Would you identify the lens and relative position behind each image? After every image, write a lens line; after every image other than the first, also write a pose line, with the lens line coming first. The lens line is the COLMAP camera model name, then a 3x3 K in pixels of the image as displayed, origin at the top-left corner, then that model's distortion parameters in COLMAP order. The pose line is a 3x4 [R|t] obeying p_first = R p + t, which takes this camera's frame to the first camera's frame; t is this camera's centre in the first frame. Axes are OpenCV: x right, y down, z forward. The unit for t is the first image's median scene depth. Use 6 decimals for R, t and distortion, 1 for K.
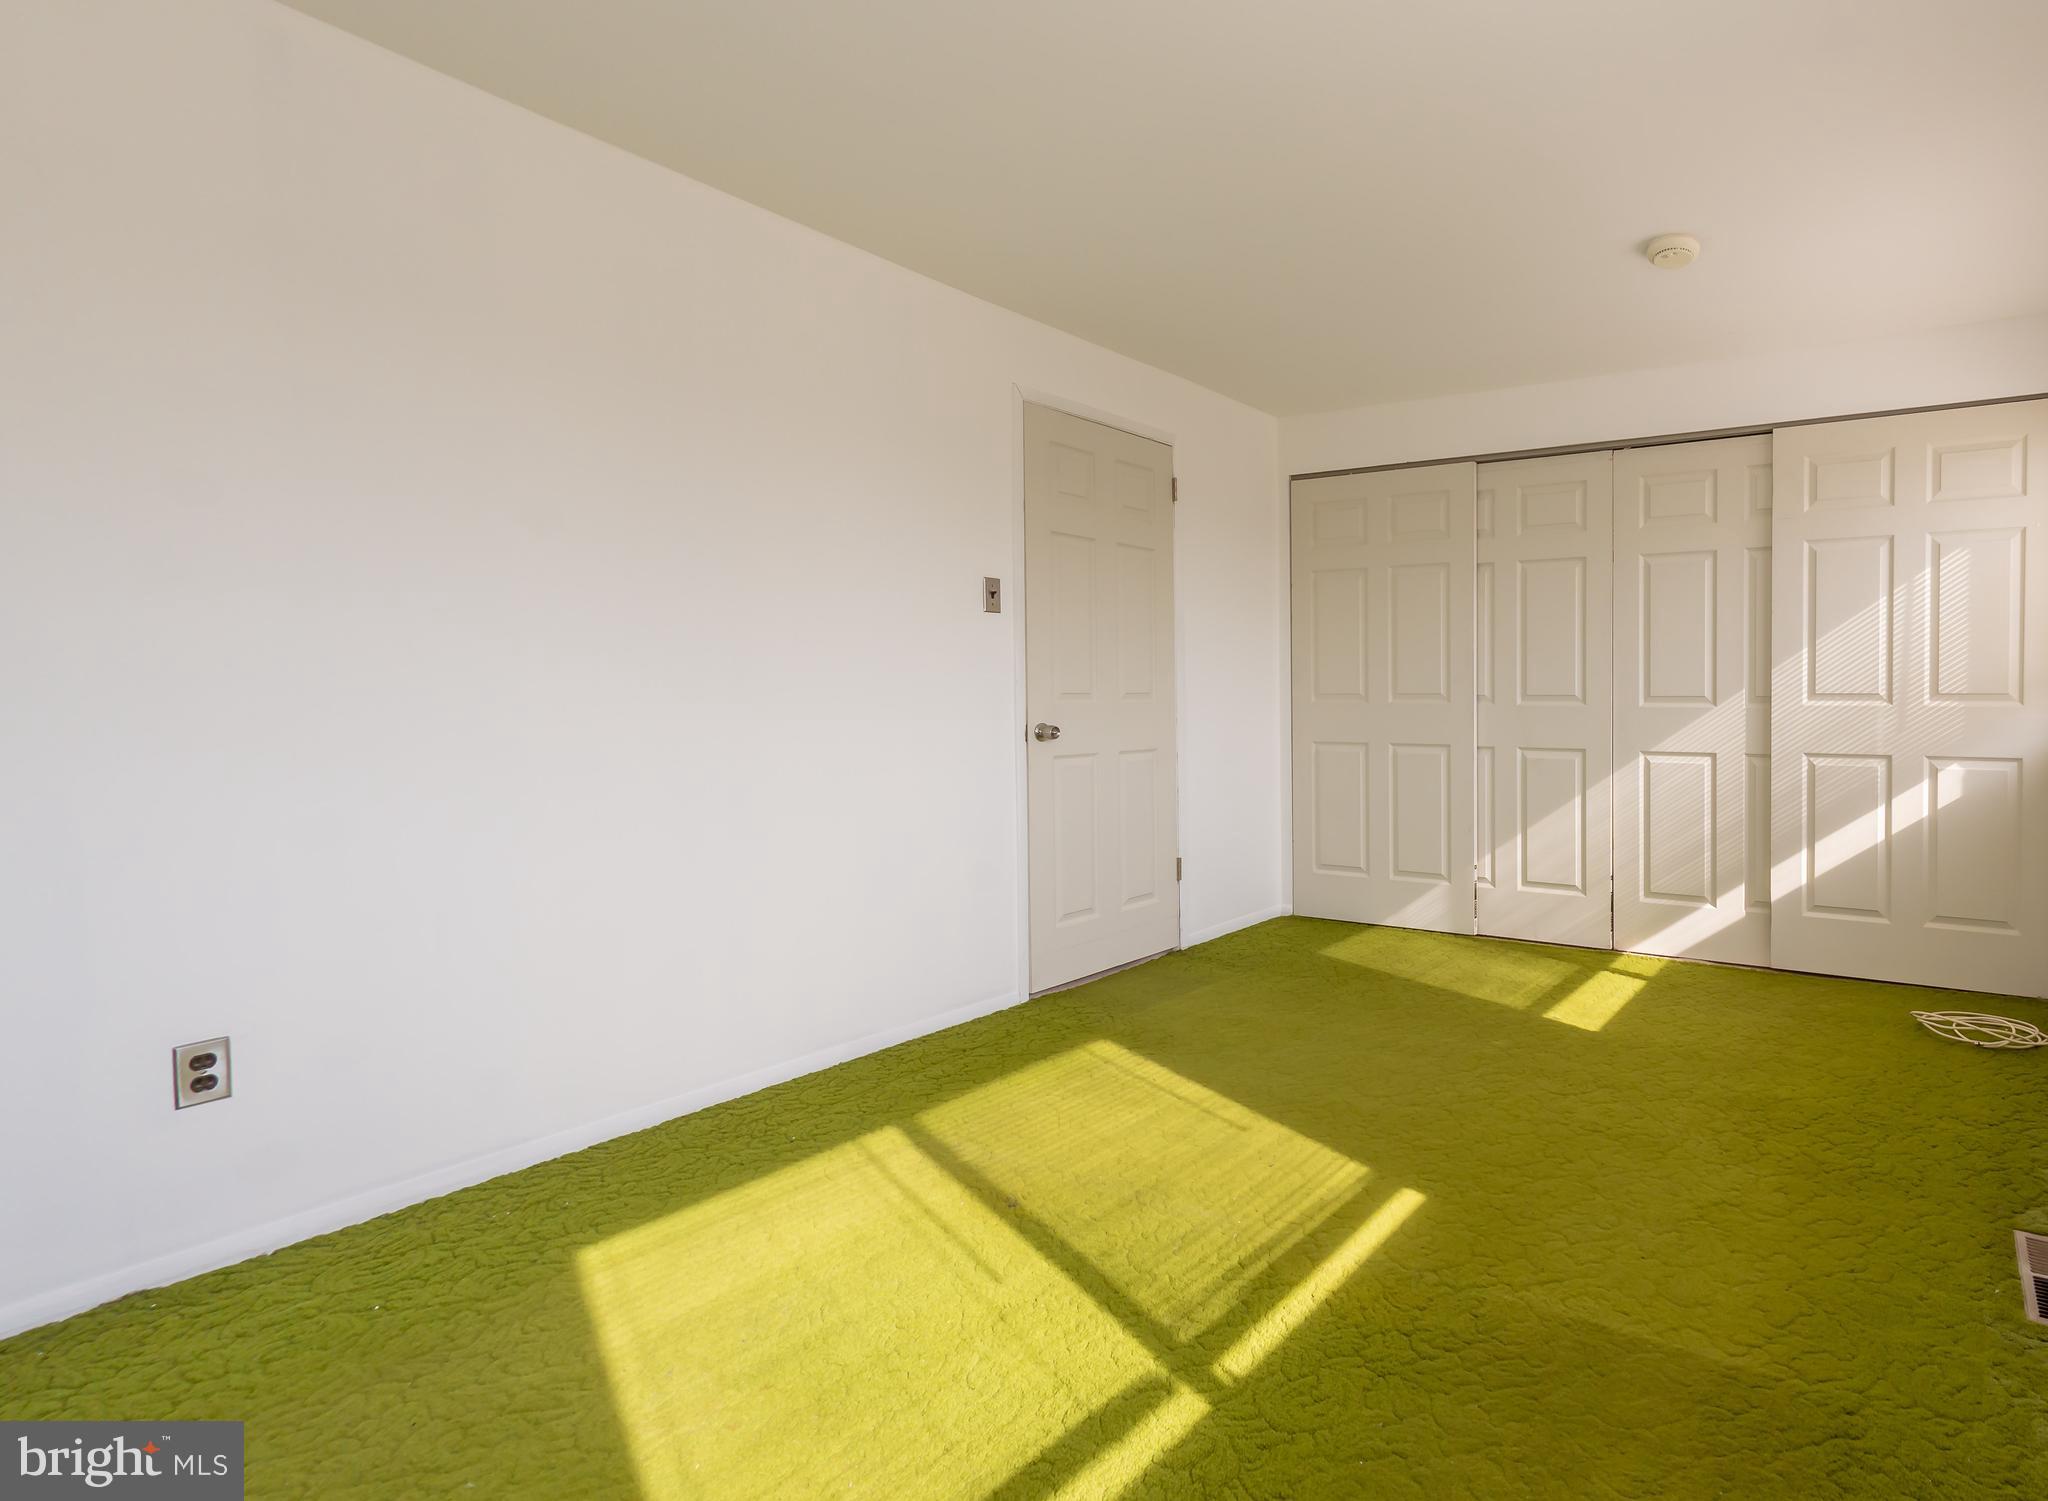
lens RADIAL K [[1425.4, 0, 1024.0], [0, 1425.4, 750.5], [0, 0, 1]] dist [0.005859, 0.000850]
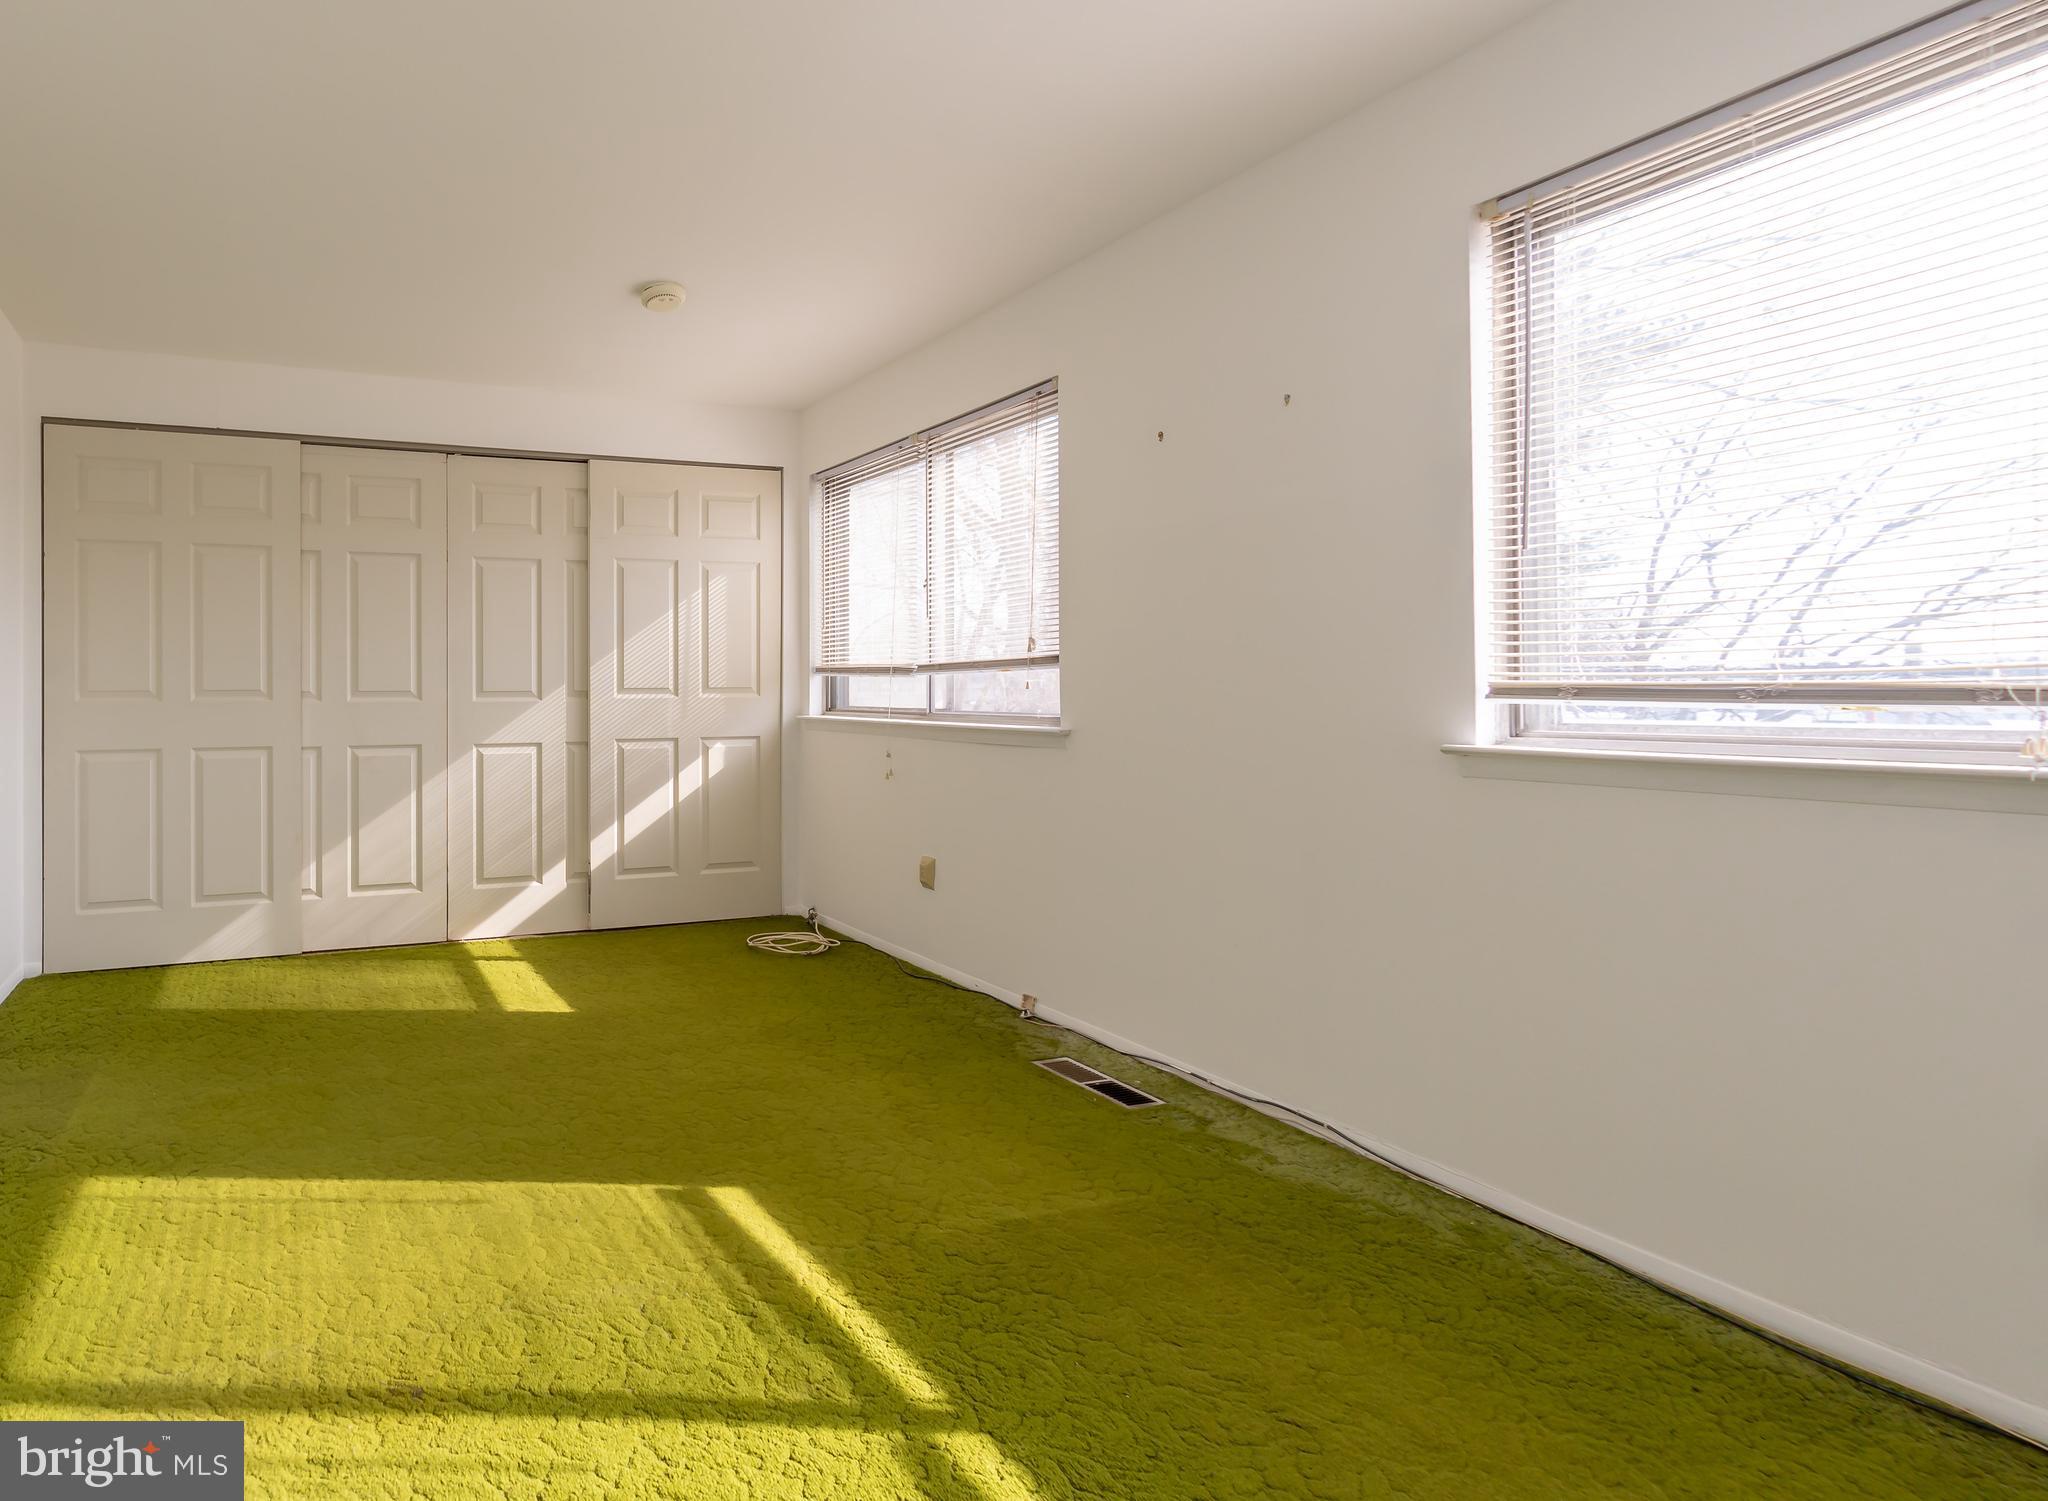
lens RADIAL K [[1289.6, 0, 1024.1], [0, 1289.6, 663.4], [0, 0, 1]] dist [0.024451, -0.001044]
pose [[0.452378, 0.015534, 0.891691, -0.247070], [0.042675, 0.998326, -0.039041, -0.004539], [-0.890805, 0.055714, 0.450958, 0.221892]]
